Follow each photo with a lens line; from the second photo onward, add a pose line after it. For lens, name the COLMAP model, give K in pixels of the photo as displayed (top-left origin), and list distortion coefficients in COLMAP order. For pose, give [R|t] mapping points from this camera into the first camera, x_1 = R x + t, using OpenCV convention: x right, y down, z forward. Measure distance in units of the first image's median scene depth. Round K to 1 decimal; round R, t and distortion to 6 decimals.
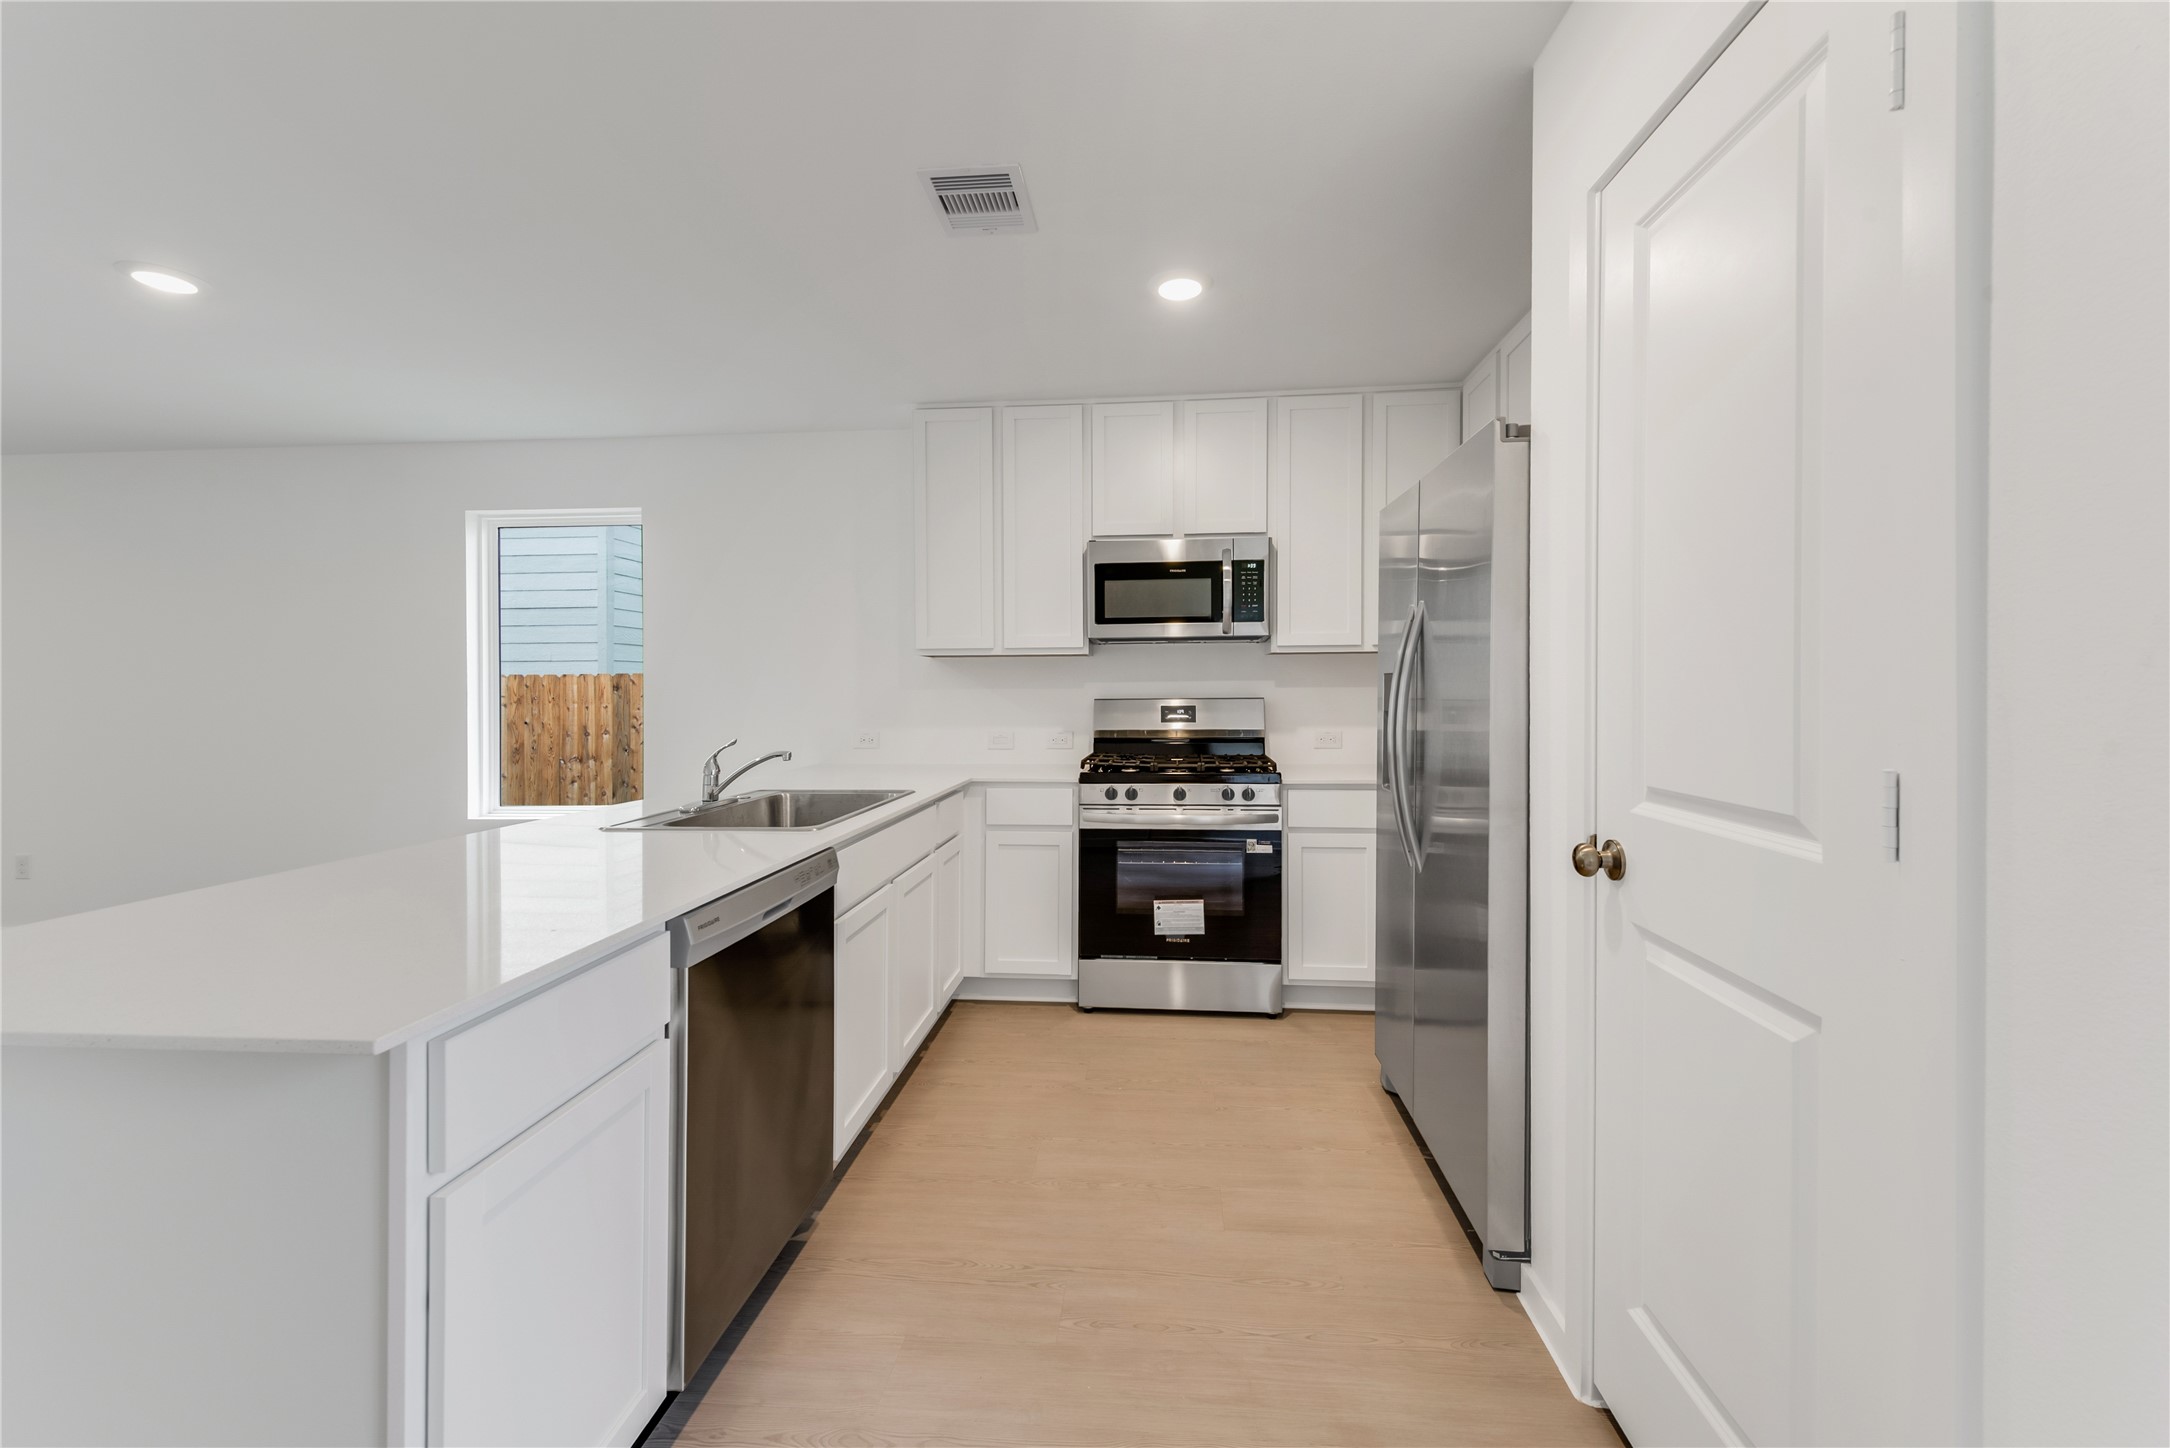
lens RADIAL K [[860.4, 0, 1090.5], [0, 860.4, 685.9], [0, 0, 1]] dist [-0.000734, -0.000070]
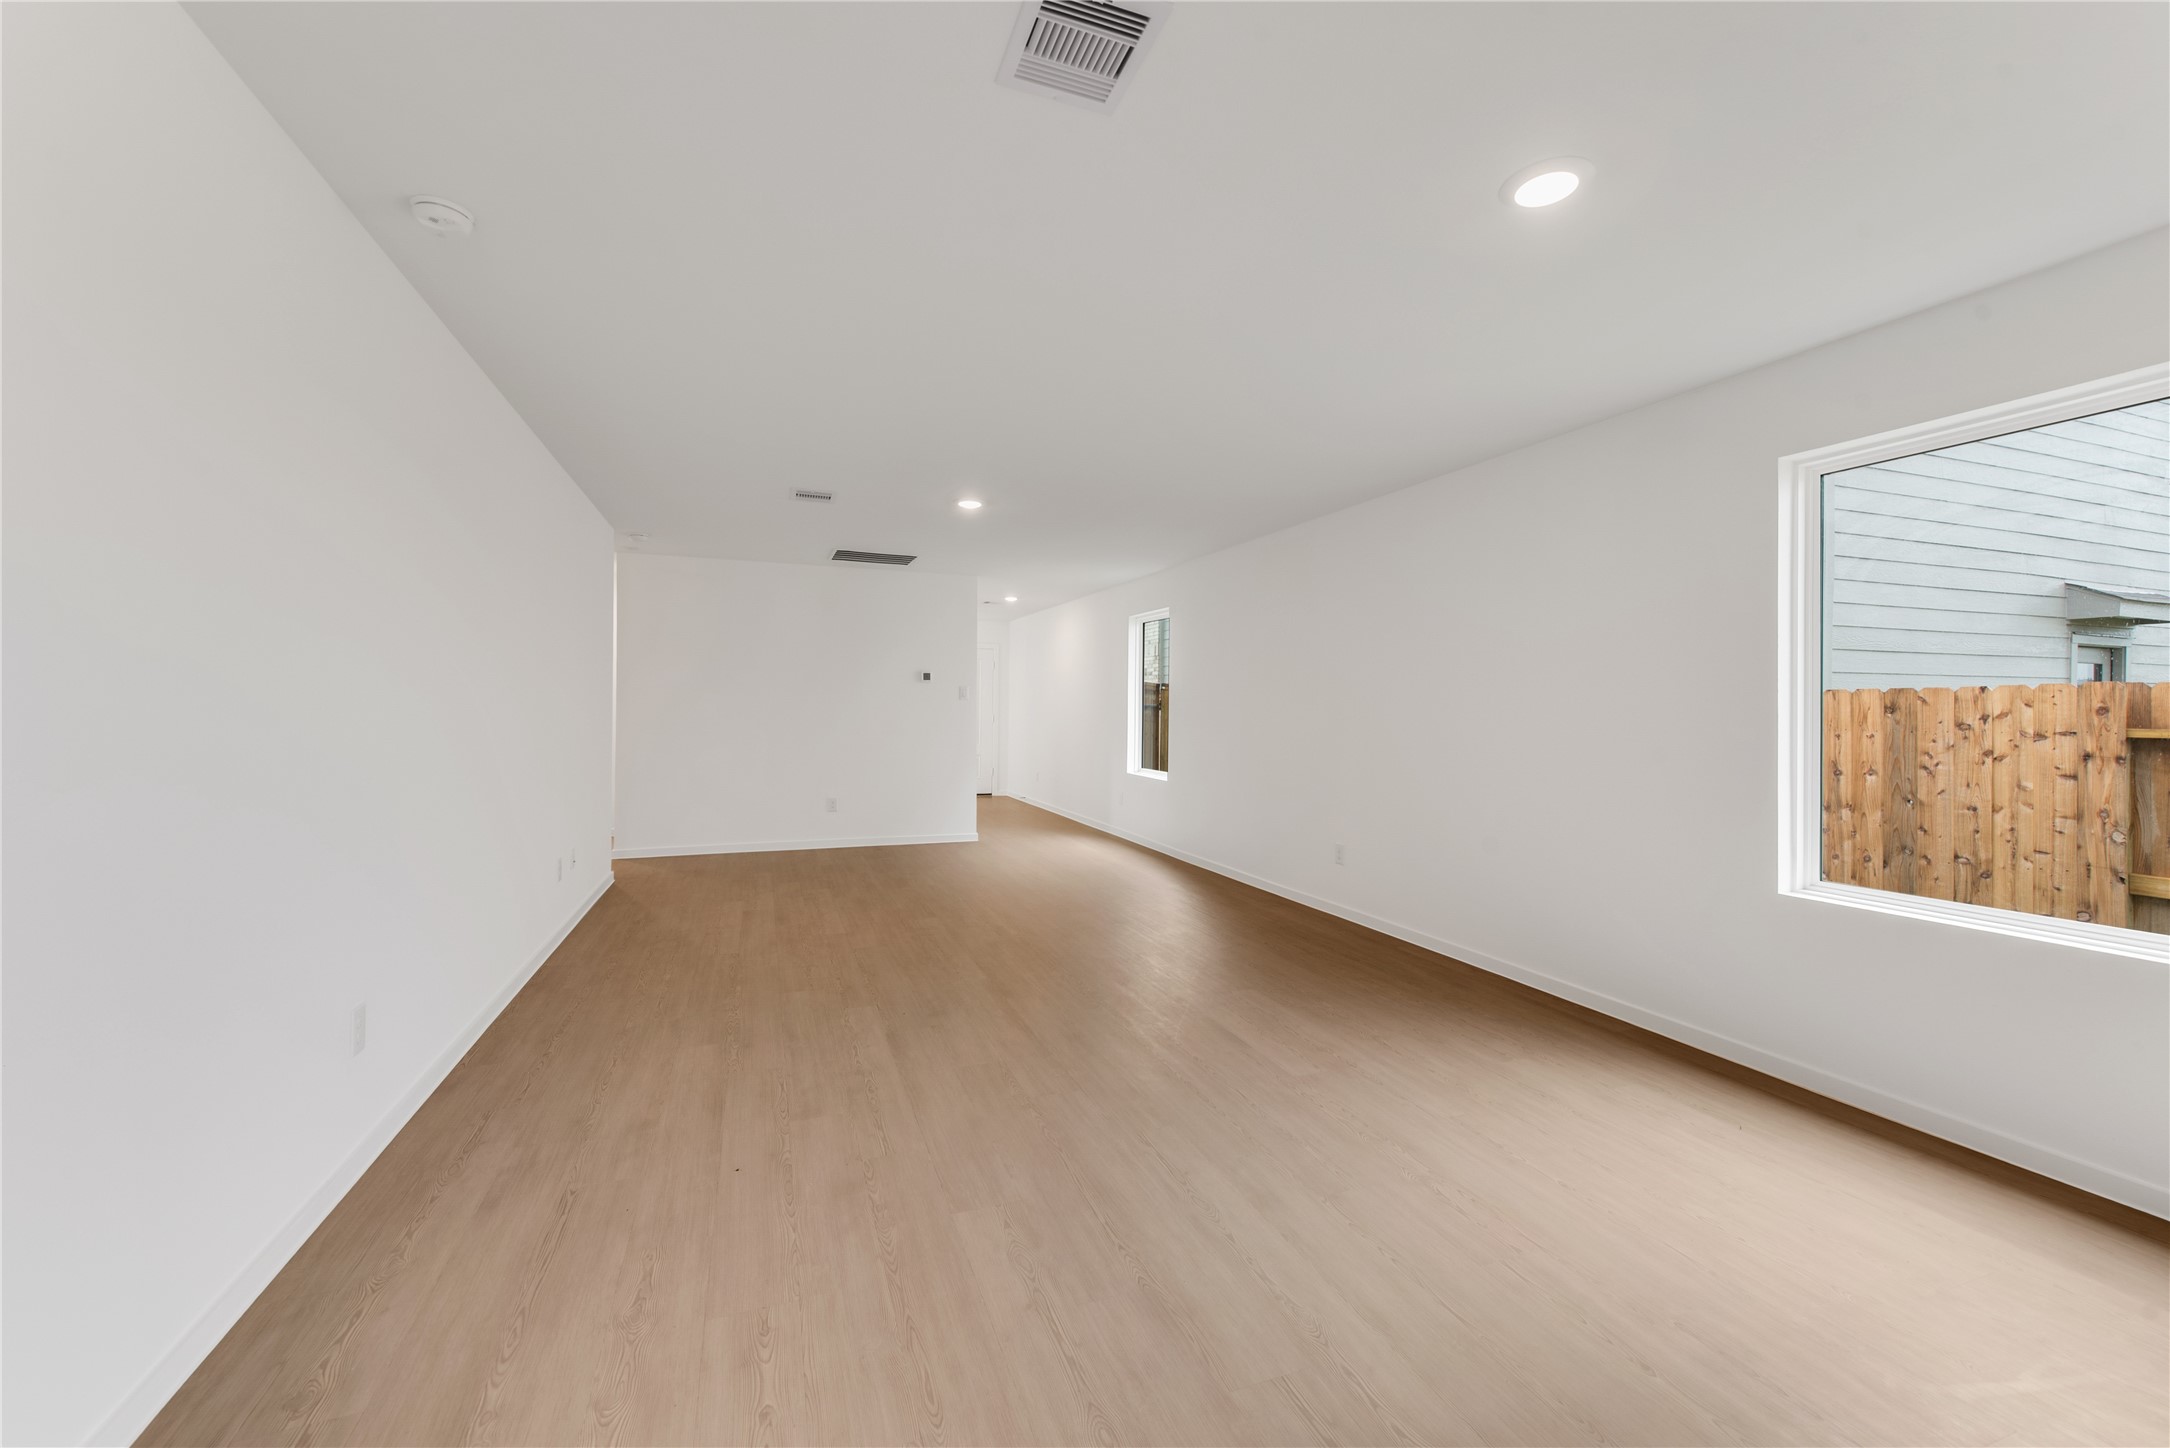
lens RADIAL K [[860.4, 0, 1082.9], [0, 860.4, 707.3], [0, 0, 1]] dist [-0.000734, -0.000070]
pose [[0.445127, 0.004521, -0.895456, -0.221458], [-0.002890, 0.999989, 0.003612, 0.000172], [0.895463, 0.000980, 0.445135, 0.110761]]
